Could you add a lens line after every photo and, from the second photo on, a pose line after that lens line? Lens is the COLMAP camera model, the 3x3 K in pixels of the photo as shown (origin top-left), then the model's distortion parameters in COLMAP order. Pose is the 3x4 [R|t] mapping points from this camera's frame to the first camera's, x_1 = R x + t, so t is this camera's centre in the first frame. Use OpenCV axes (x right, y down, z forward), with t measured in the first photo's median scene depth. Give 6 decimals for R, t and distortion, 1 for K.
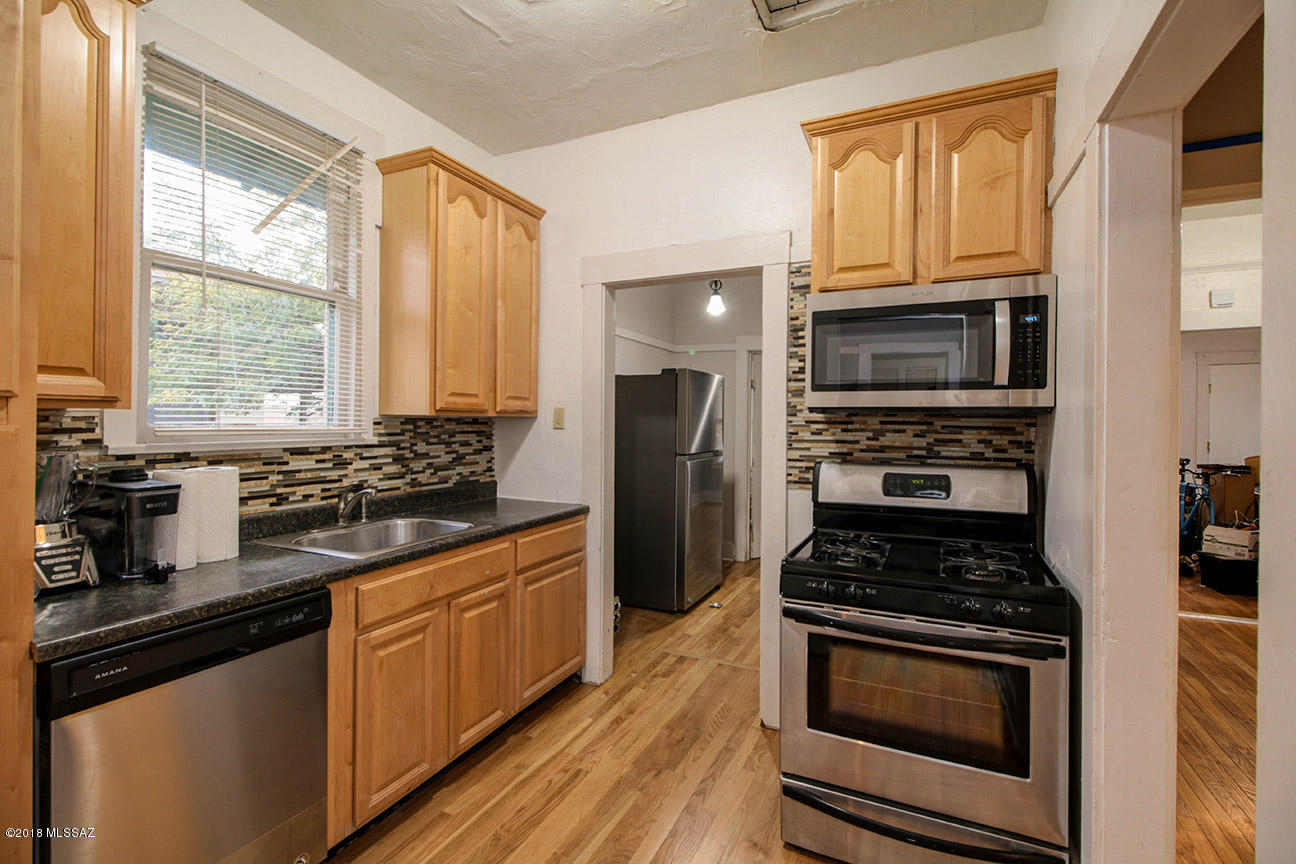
lens RADIAL K [[592.6, 0, 651.8], [0, 592.6, 424.0], [0, 0, 1]] dist [0.011057, -0.003393]
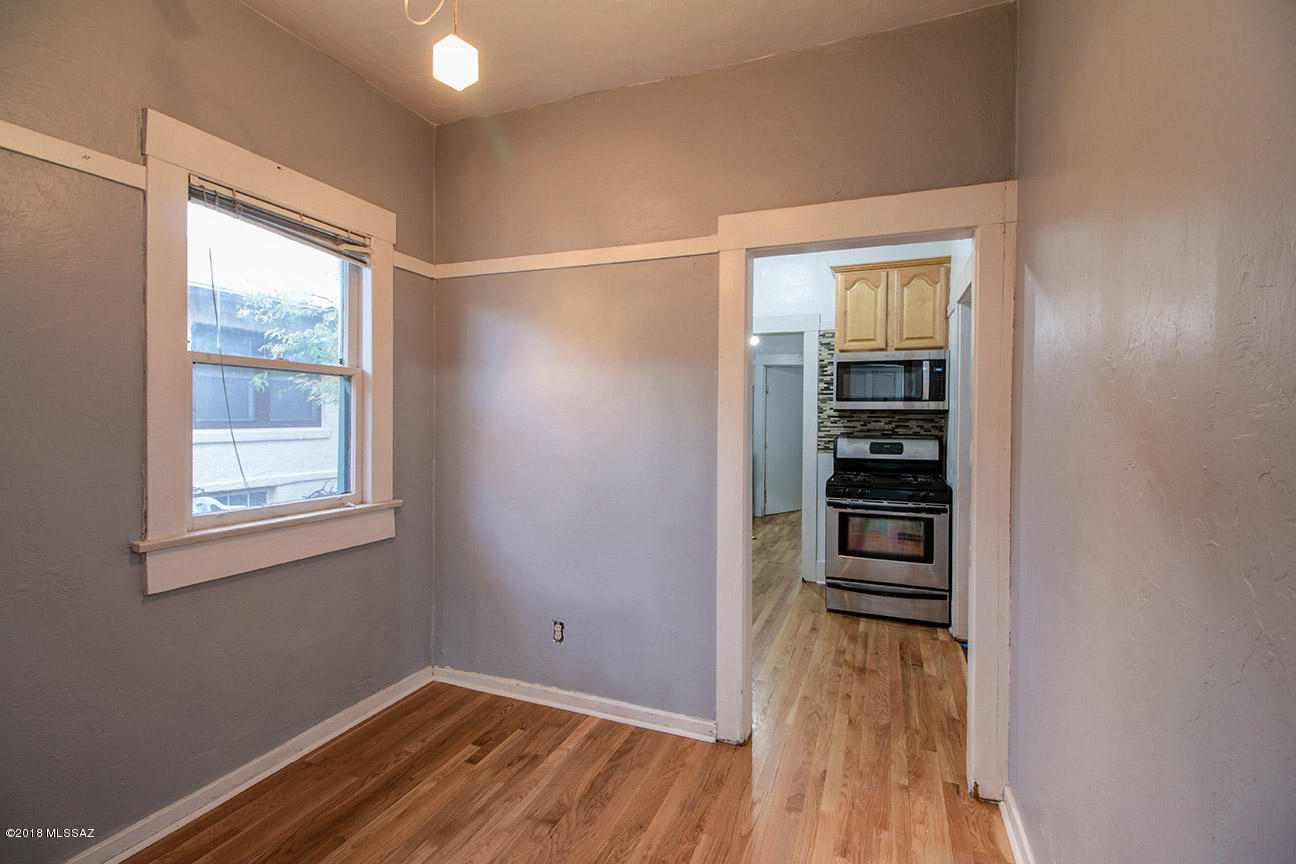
lens RADIAL K [[592.6, 0, 648.9], [0, 592.6, 425.7], [0, 0, 1]] dist [0.011057, -0.003393]
pose [[0.998606, 0.000107, 0.052783, -0.470768], [-0.000647, 0.999948, 0.010217, 0.007948], [-0.052779, -0.010237, 0.998554, -0.977471]]
